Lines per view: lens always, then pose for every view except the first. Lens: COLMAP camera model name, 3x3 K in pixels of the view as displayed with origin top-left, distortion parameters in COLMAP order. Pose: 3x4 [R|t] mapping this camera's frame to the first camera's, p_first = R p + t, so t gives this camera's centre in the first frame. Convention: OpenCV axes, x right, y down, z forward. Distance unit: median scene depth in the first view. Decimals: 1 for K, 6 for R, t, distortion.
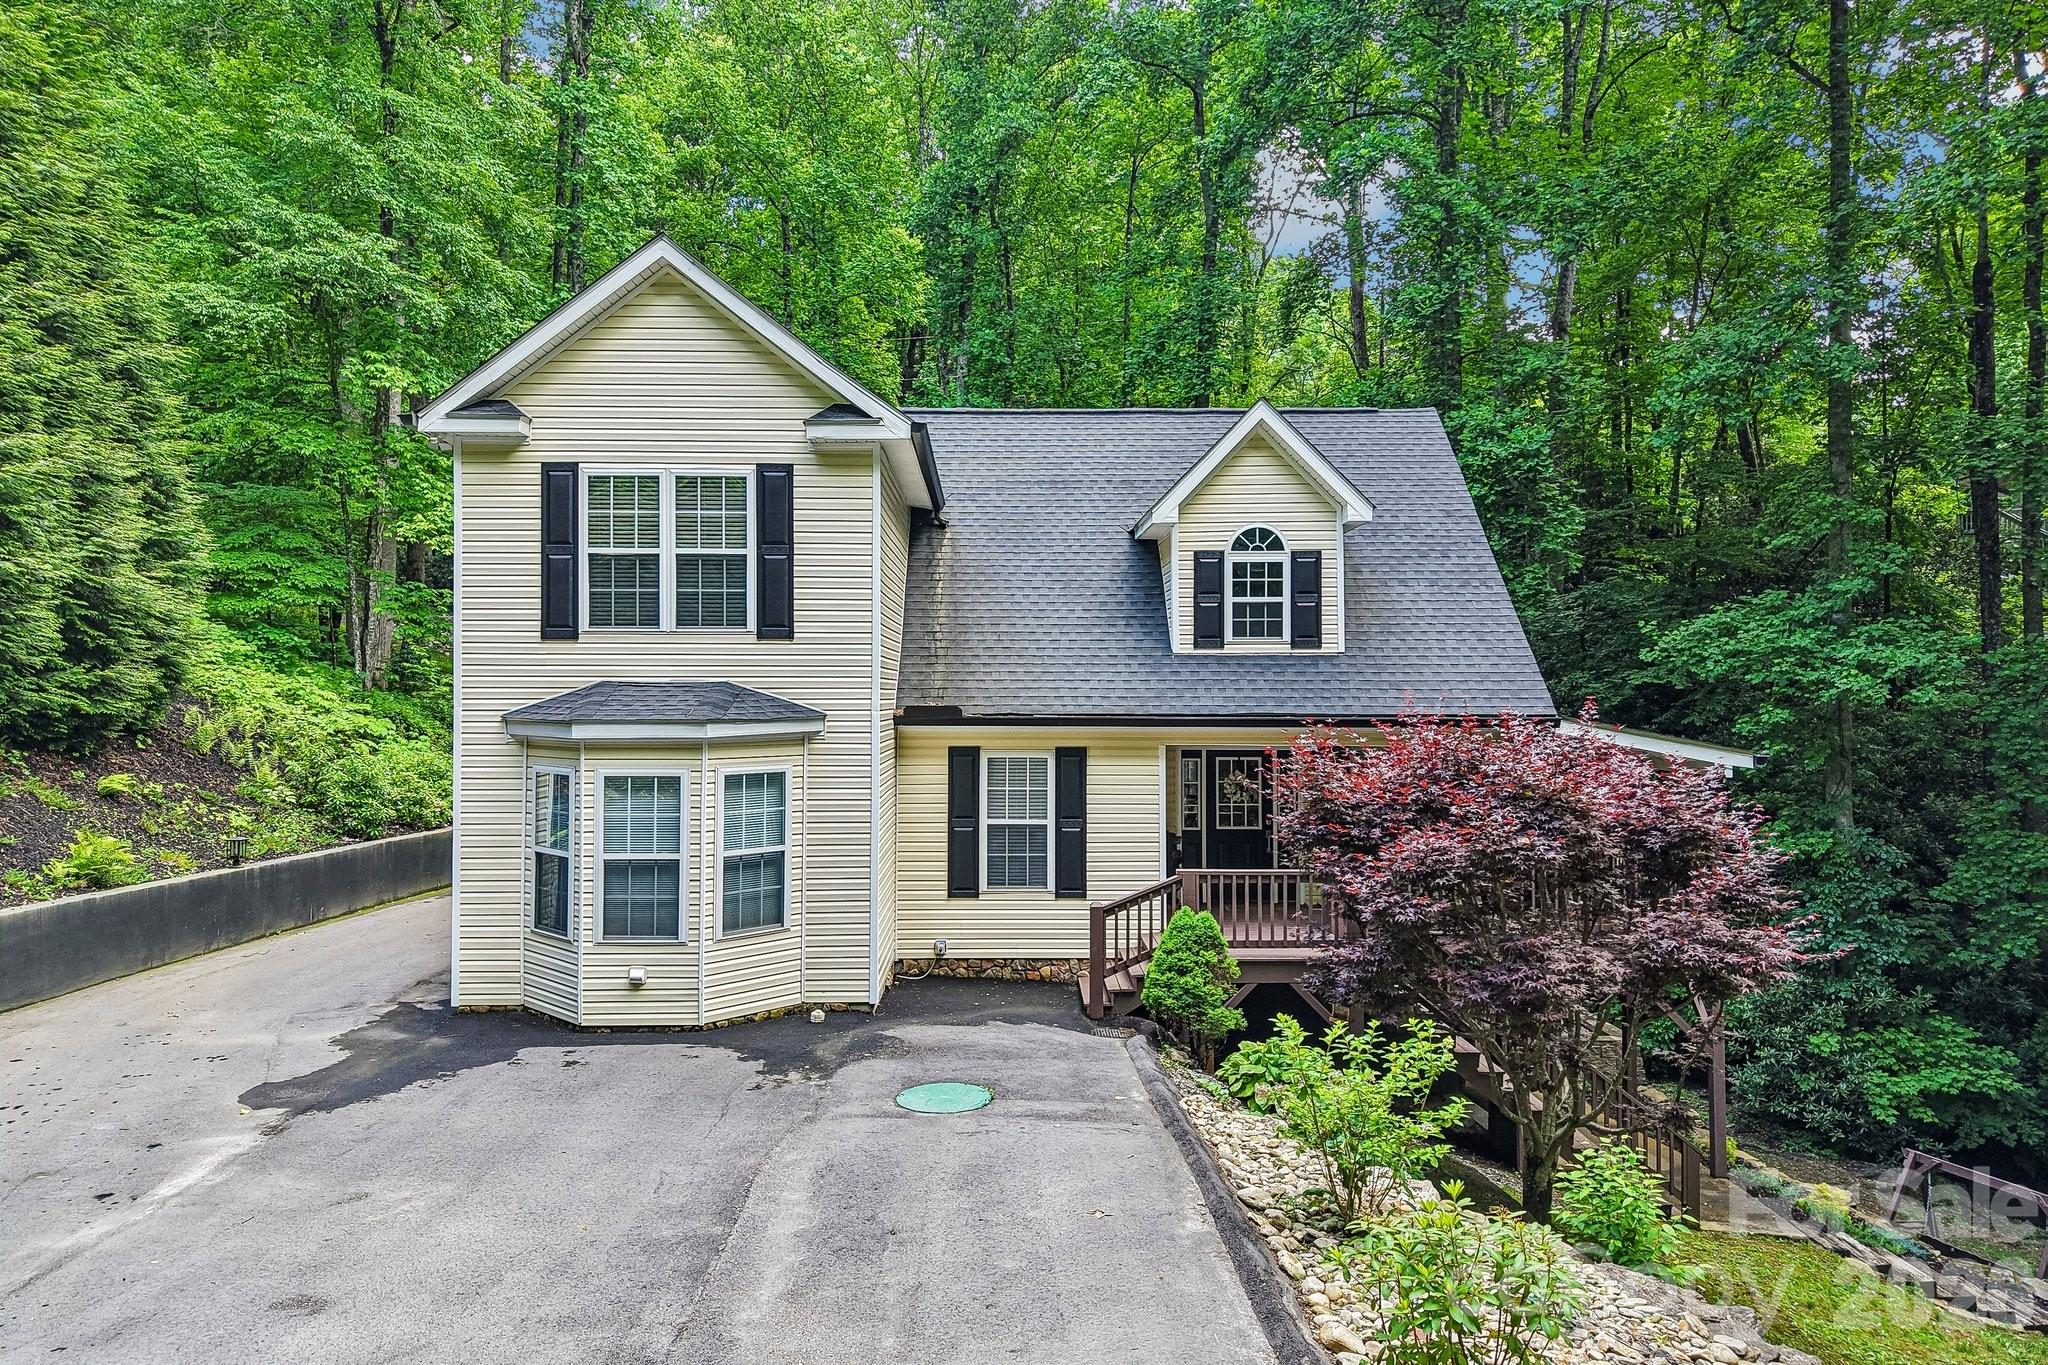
lens RADIAL K [[1378.0, 0, 1024.0], [0, 1378.0, 682.5], [0, 0, 1]] dist [0.052232, -0.053844]
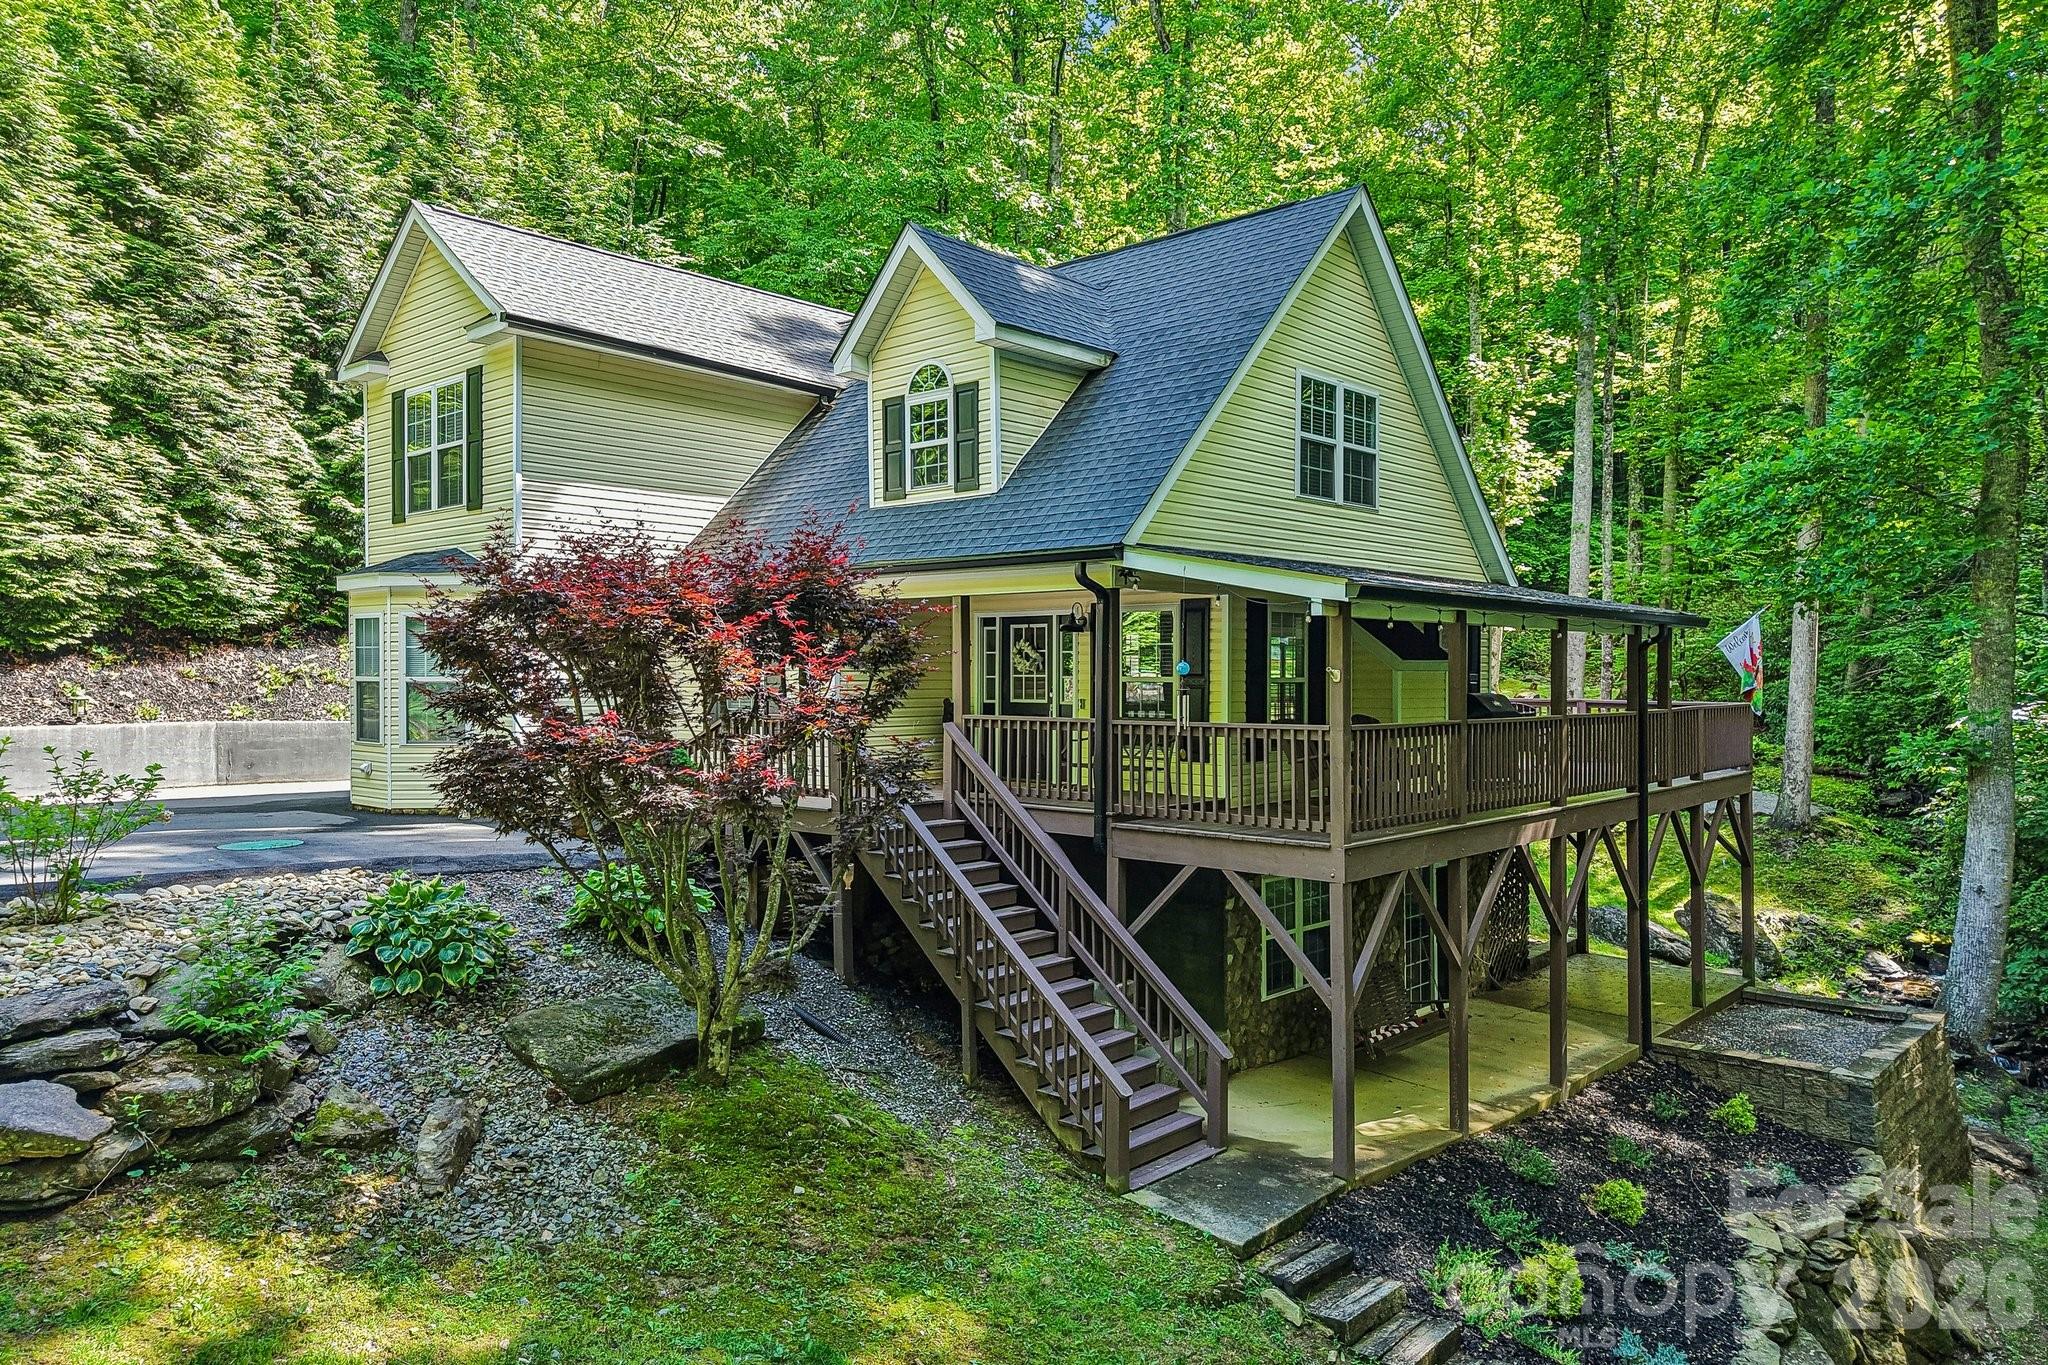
lens RADIAL K [[1373.0, 0, 1021.7], [0, 1373.0, 695.4], [0, 0, 1]] dist [0.043629, -0.049796]
pose [[0.726589, 0.011862, -0.686970, 0.875380], [0.002155, 0.999807, 0.019543, 0.093814], [0.687069, -0.015680, 0.726423, 0.380254]]
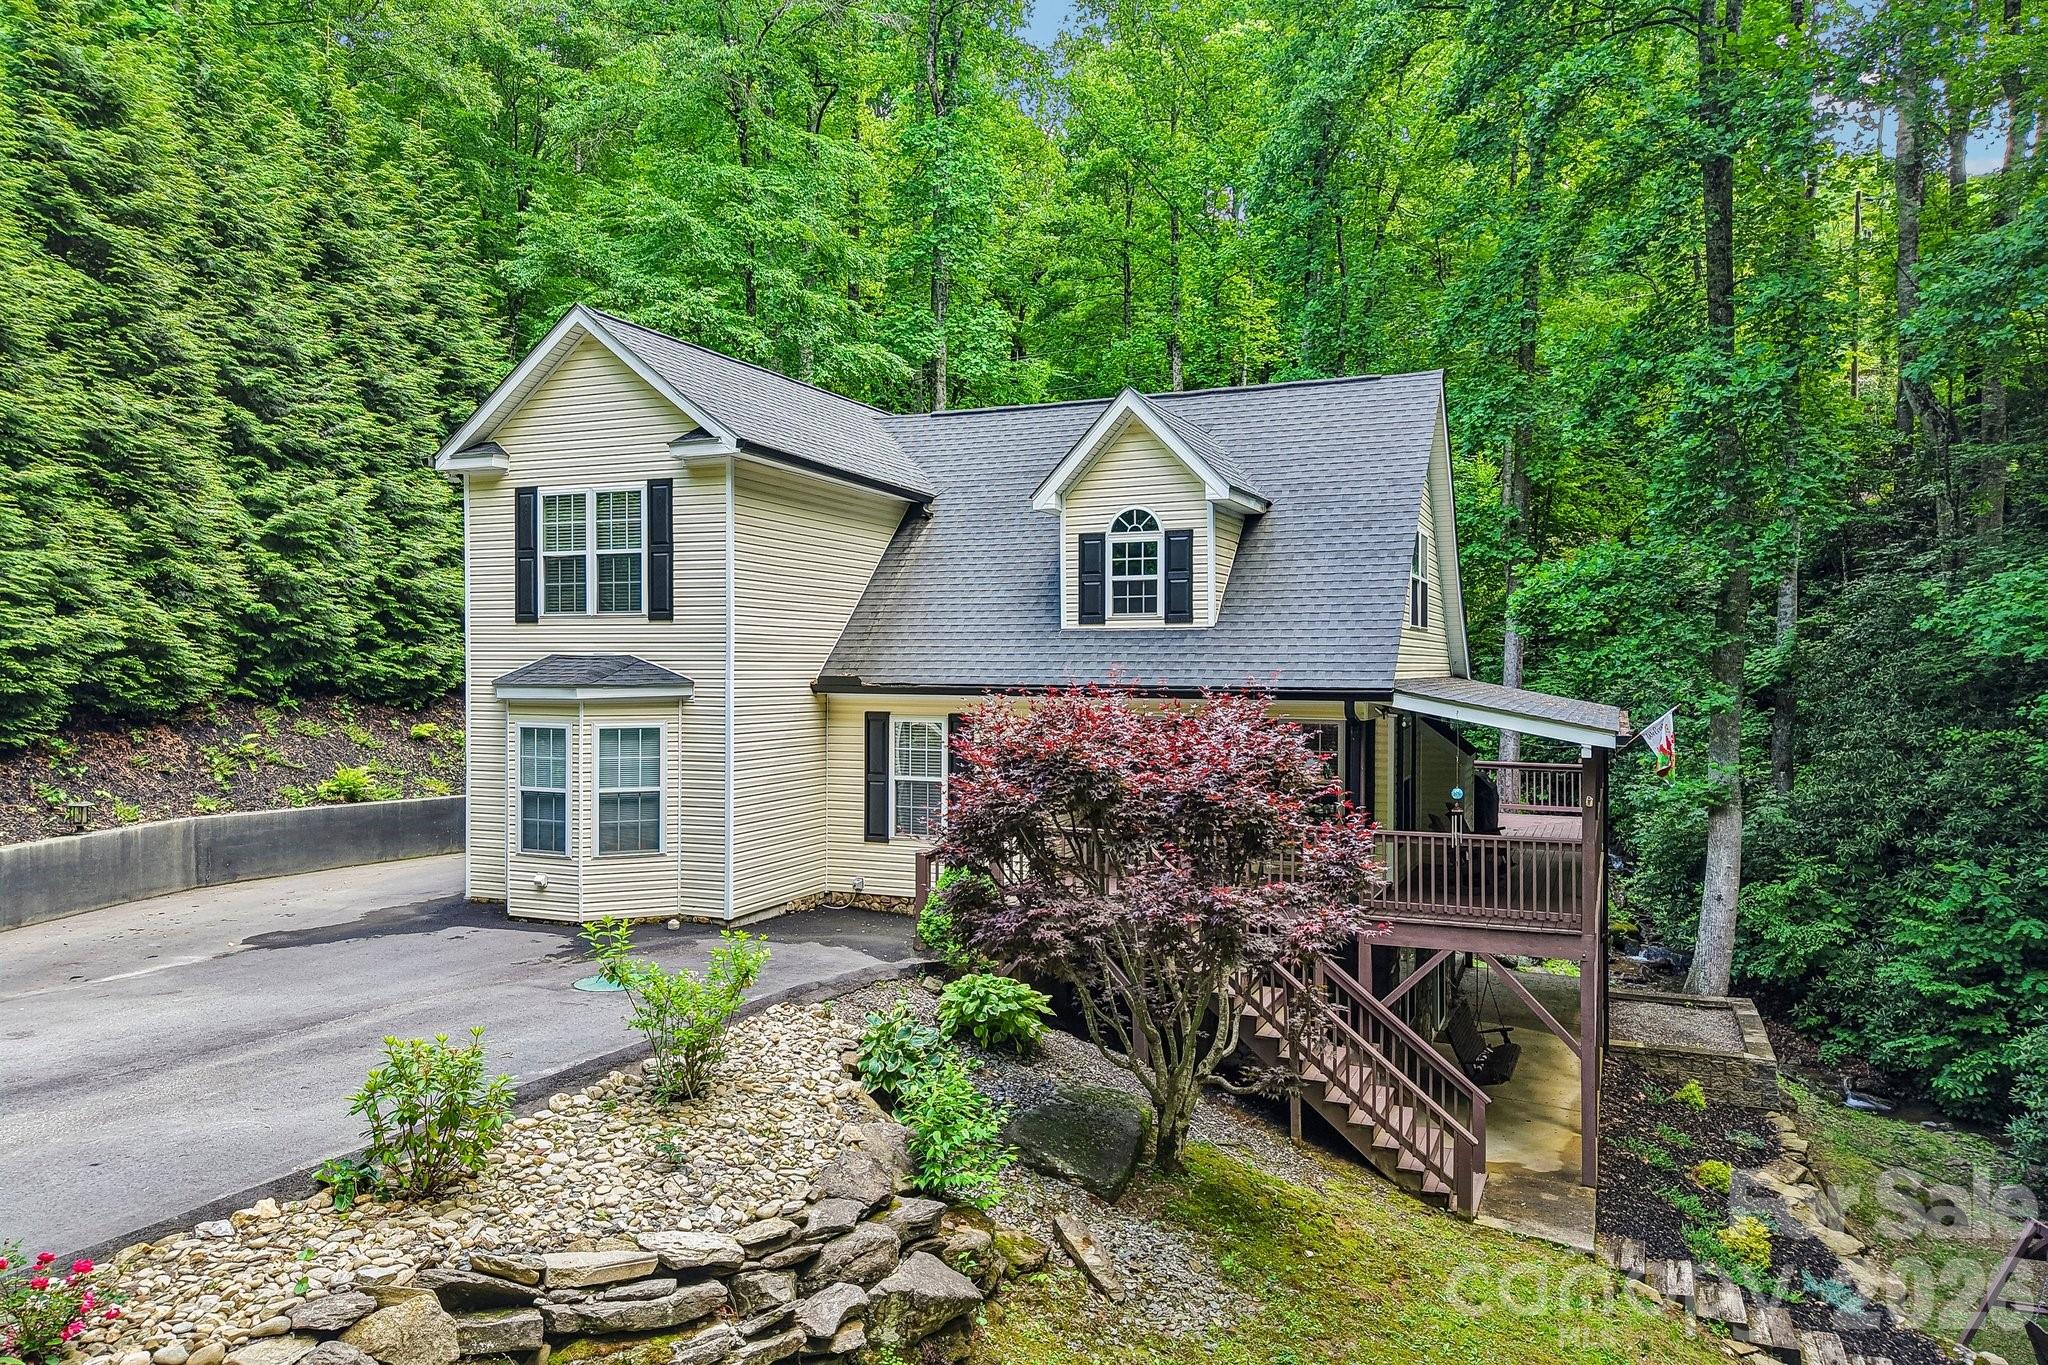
lens RADIAL K [[1378.0, 0, 1024.0], [0, 1378.0, 682.5], [0, 0, 1]] dist [0.052232, -0.053844]
pose [[0.911623, 0.007985, -0.410950, 0.541960], [-0.000298, 0.999824, 0.018764, 0.000433], [0.411028, -0.016984, 0.911465, 0.000865]]
